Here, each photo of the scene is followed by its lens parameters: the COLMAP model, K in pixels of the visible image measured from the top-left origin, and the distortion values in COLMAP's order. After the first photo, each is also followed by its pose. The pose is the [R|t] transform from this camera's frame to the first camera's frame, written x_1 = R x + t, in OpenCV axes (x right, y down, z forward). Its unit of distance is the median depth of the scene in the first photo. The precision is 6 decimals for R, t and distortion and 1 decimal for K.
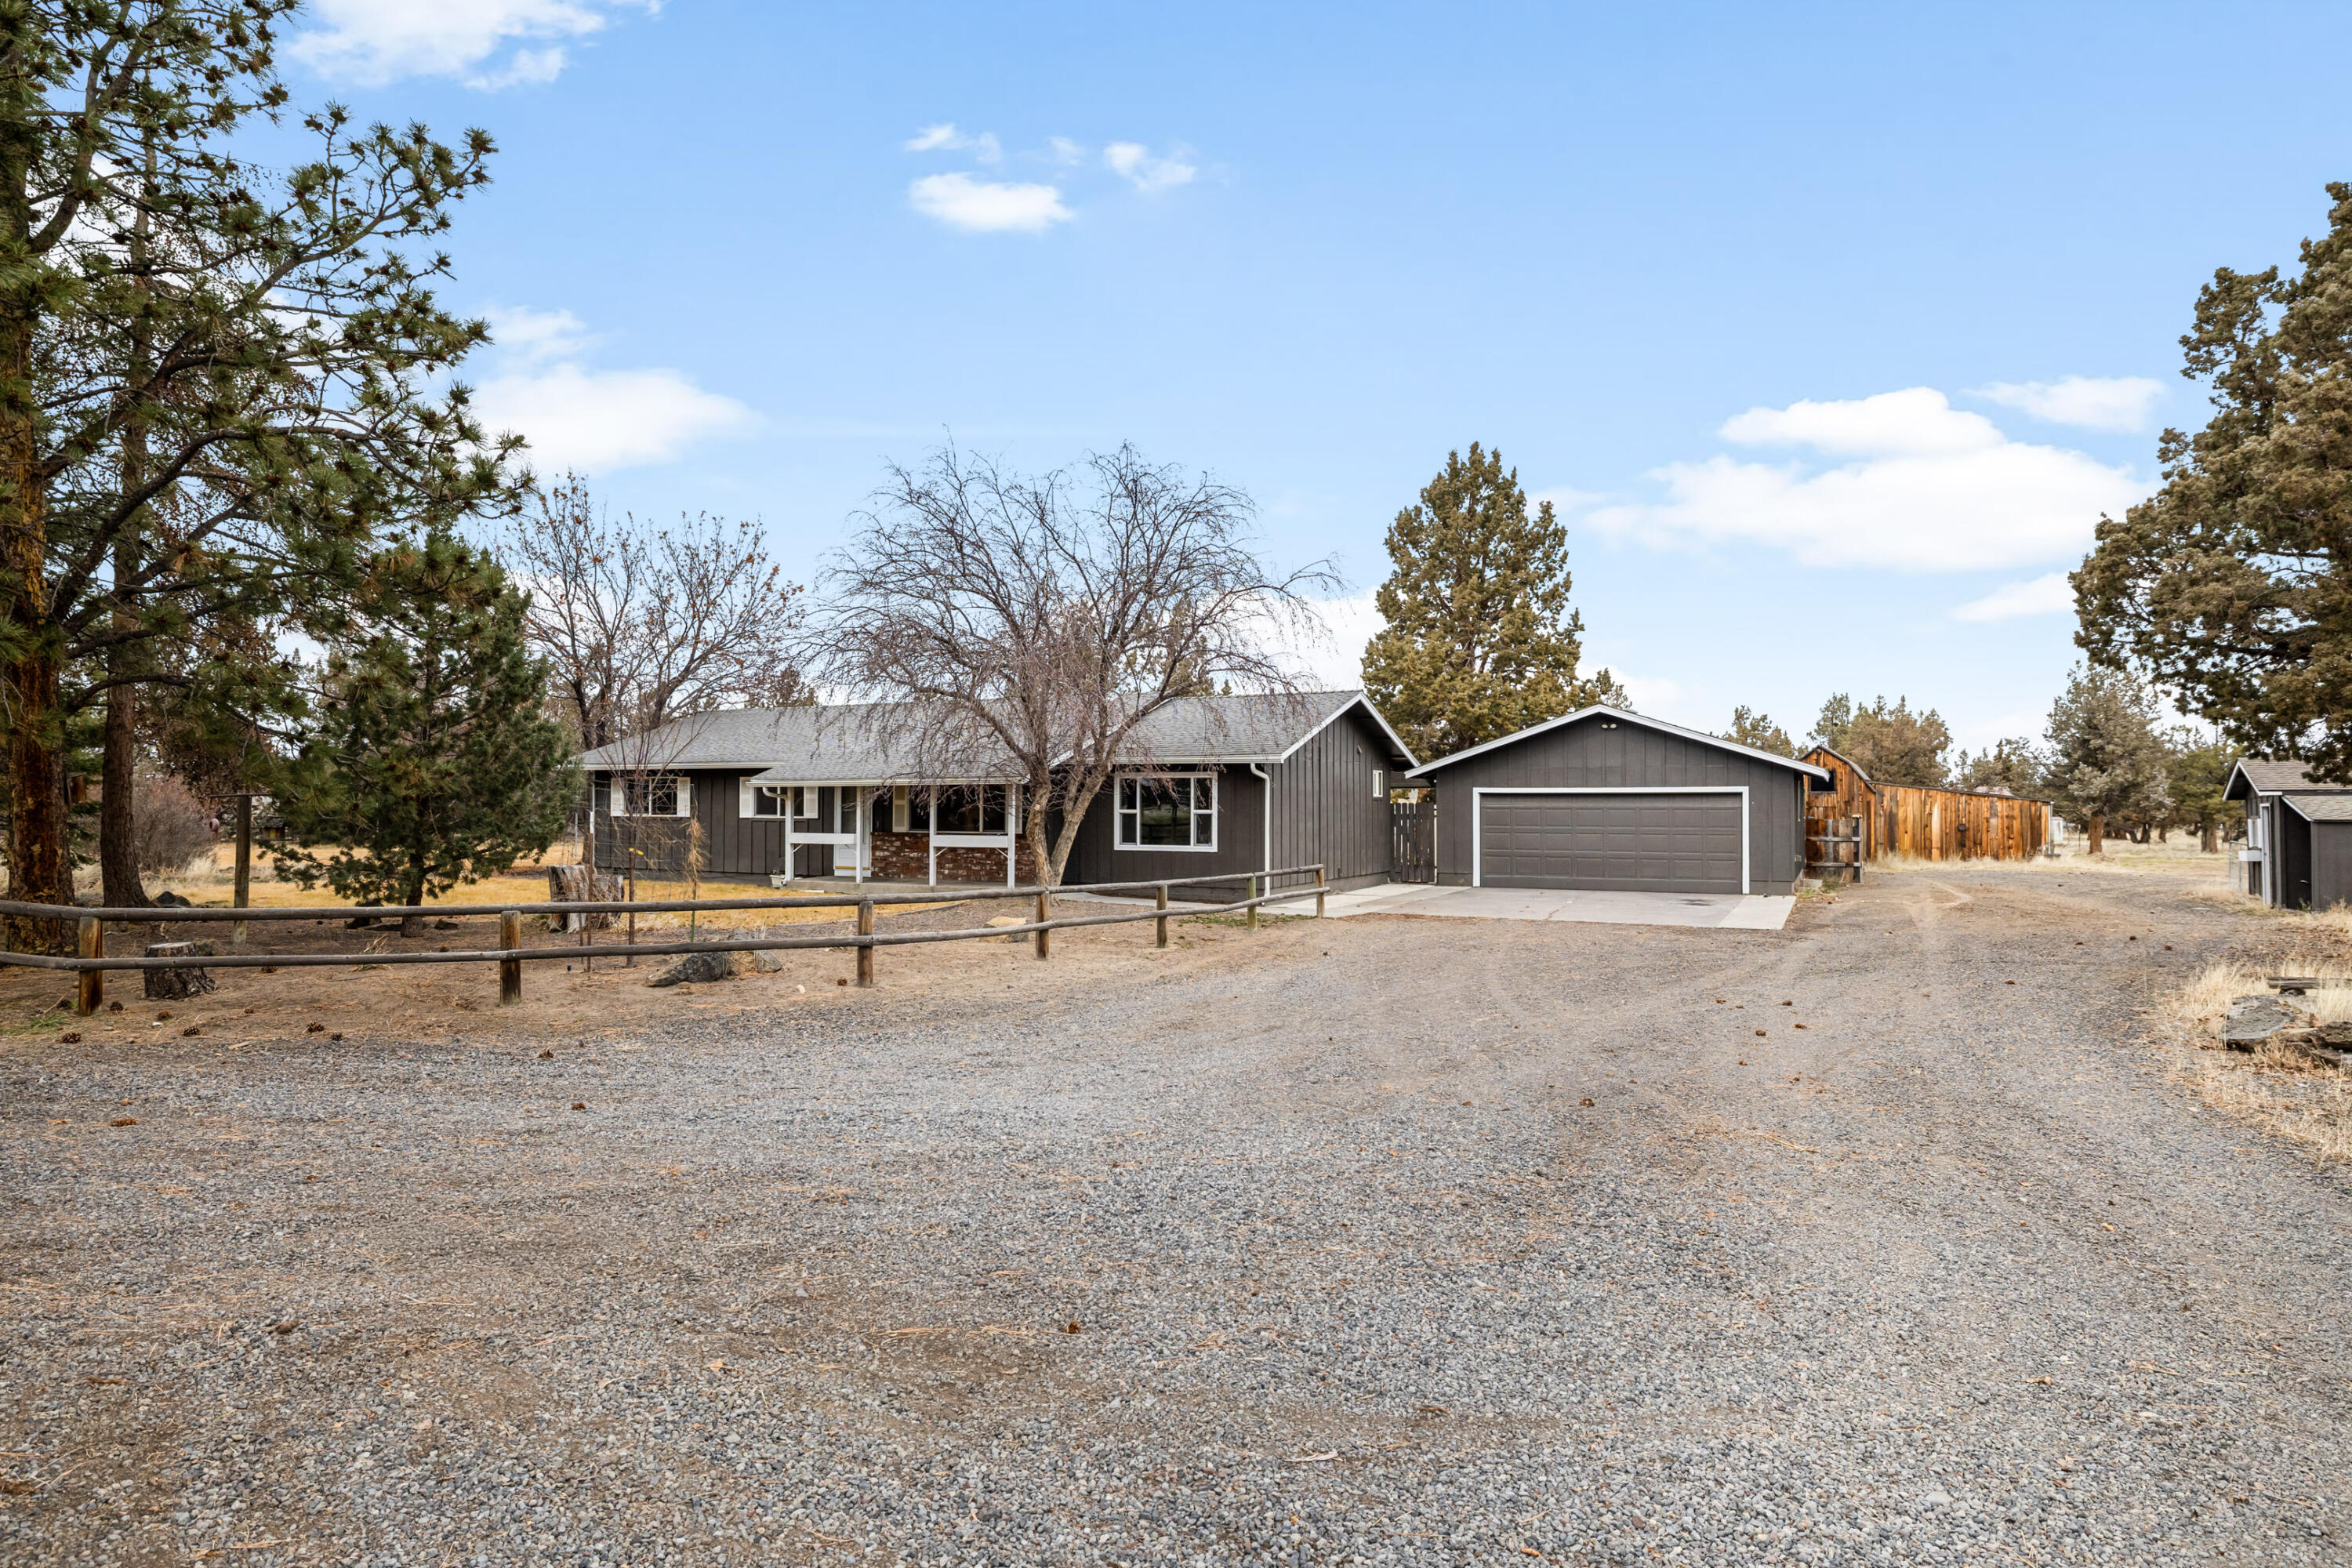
lens RADIAL K [[1450.8, 0, 1153.5], [0, 1450.8, 780.1], [0, 0, 1]] dist [0.008005, 0.000656]
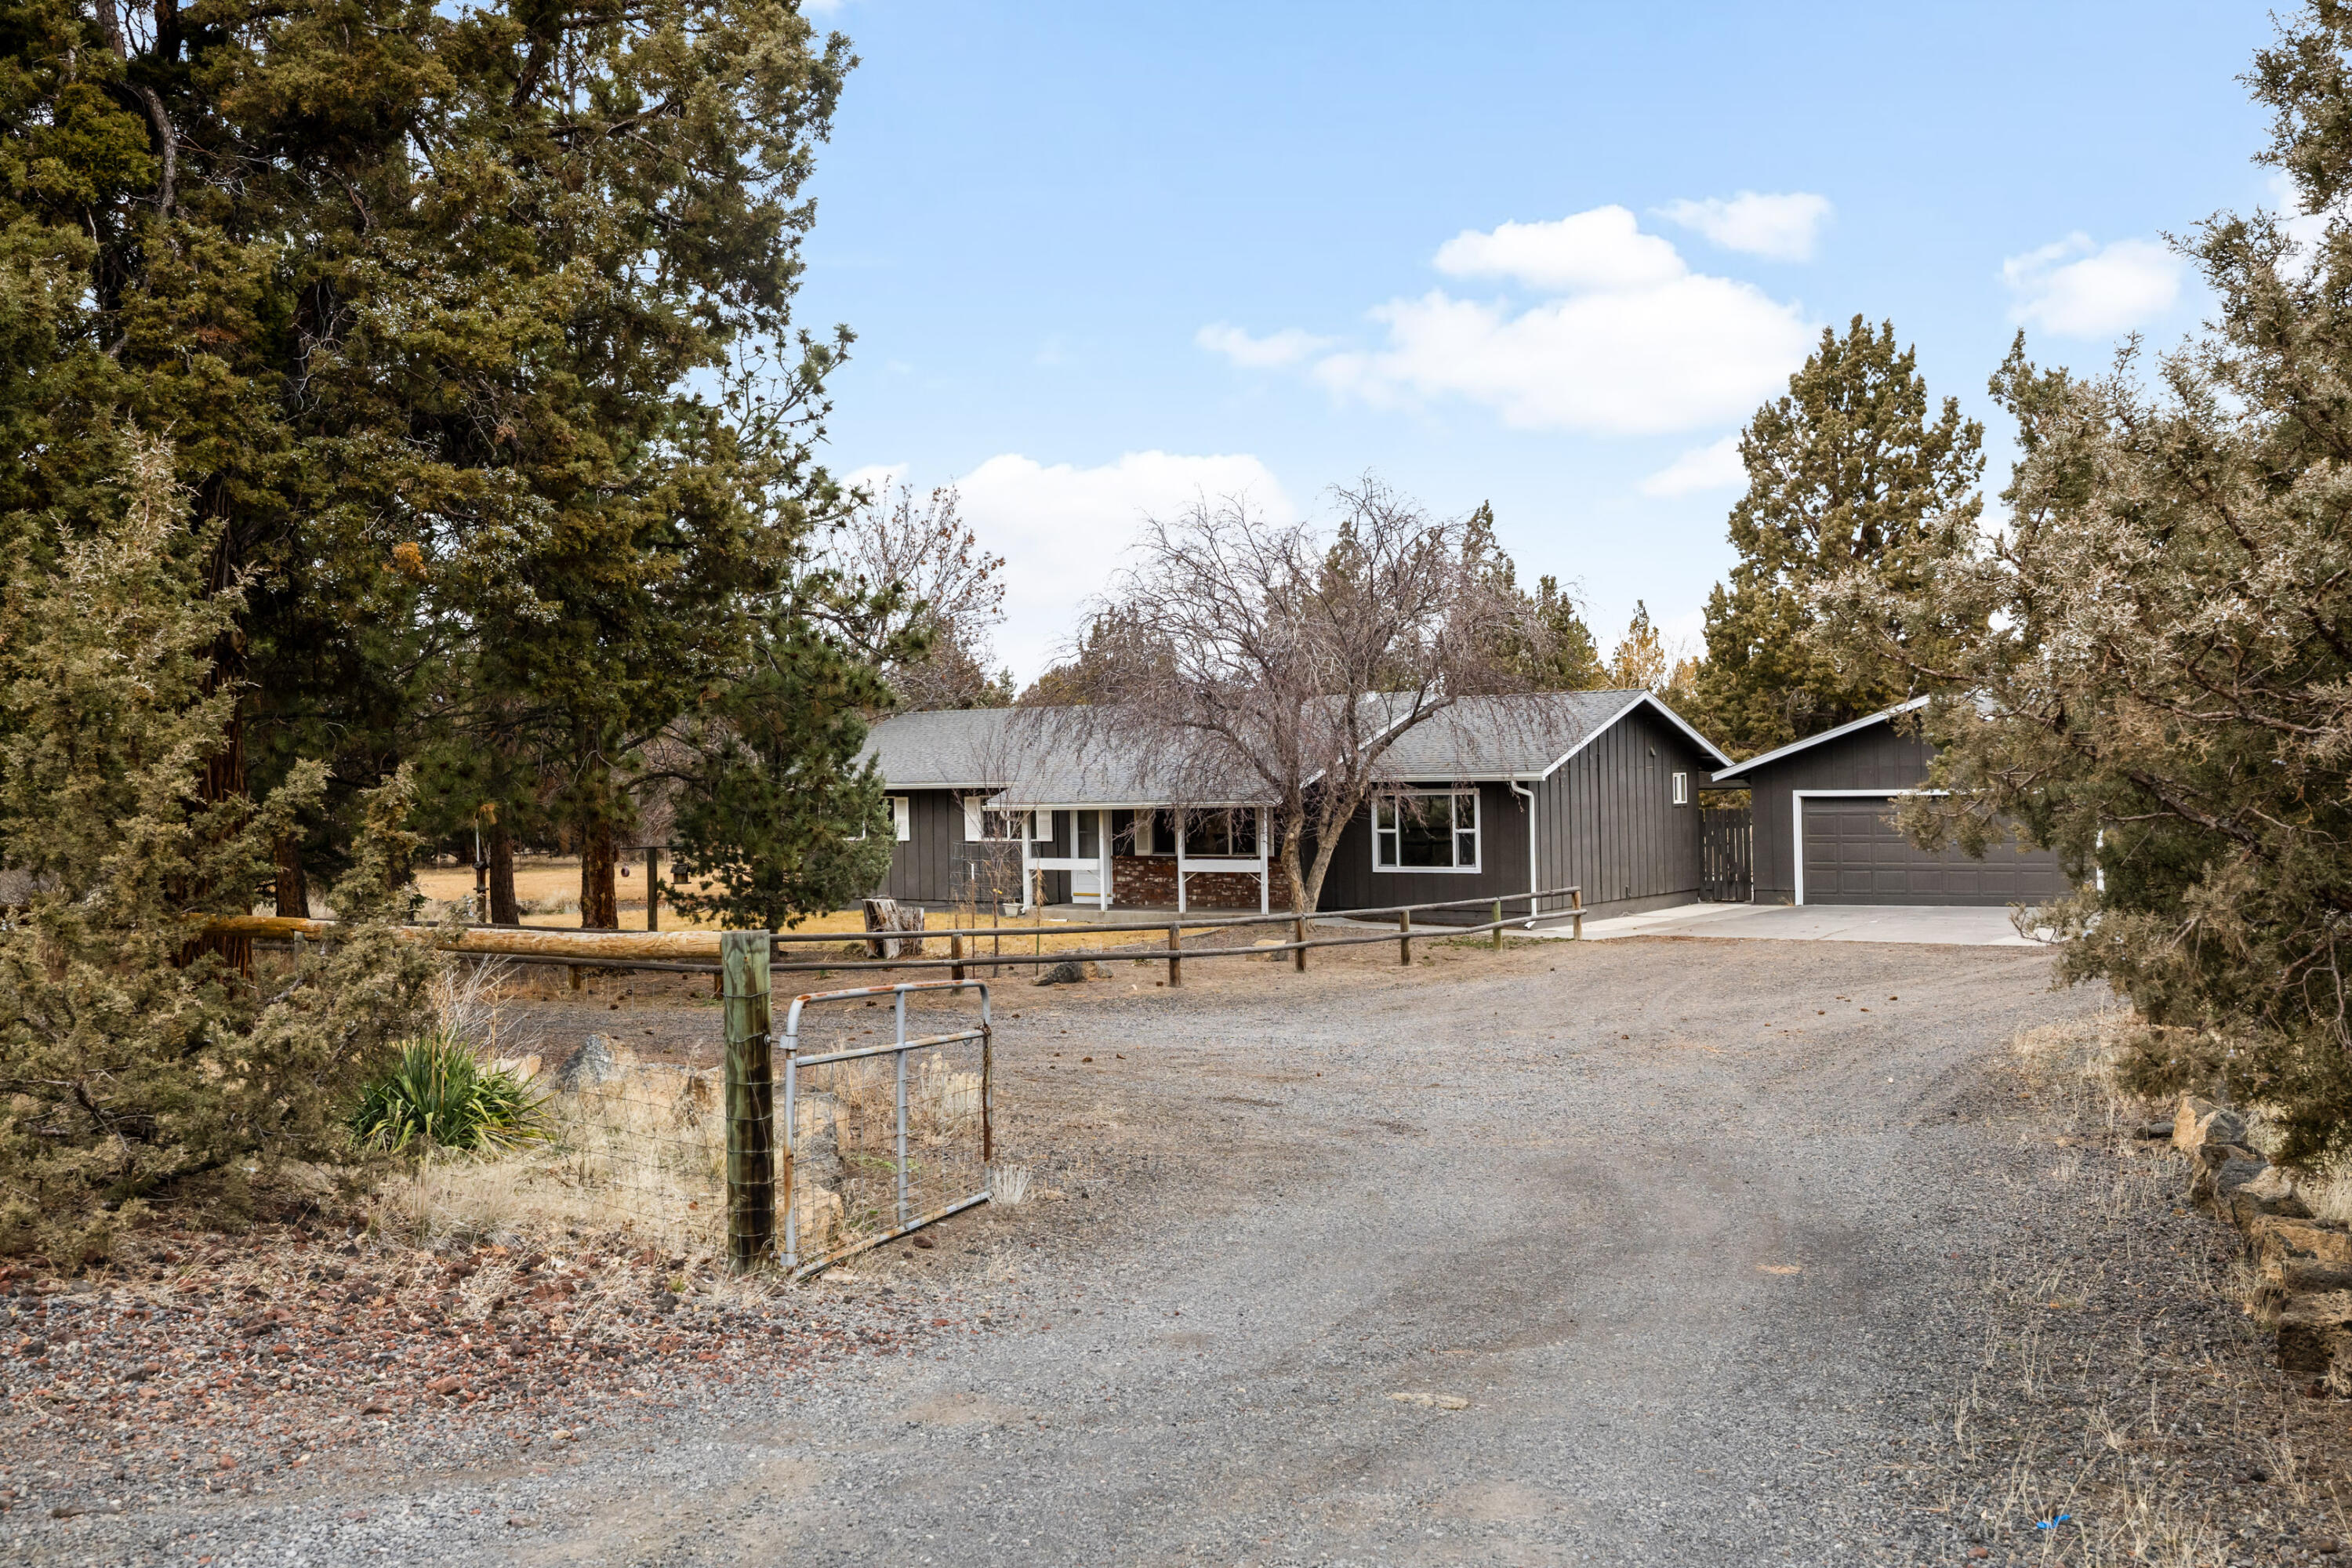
lens RADIAL K [[2330.1, 0, 1169.5], [0, 2330.1, 795.7], [0, 0, 1]] dist [0.016879, 0.000000]
pose [[0.991700, -0.019502, -0.127085, 0.035050], [0.022591, 0.999482, 0.022907, -0.038799], [0.126573, -0.025587, 0.991627, -0.508801]]
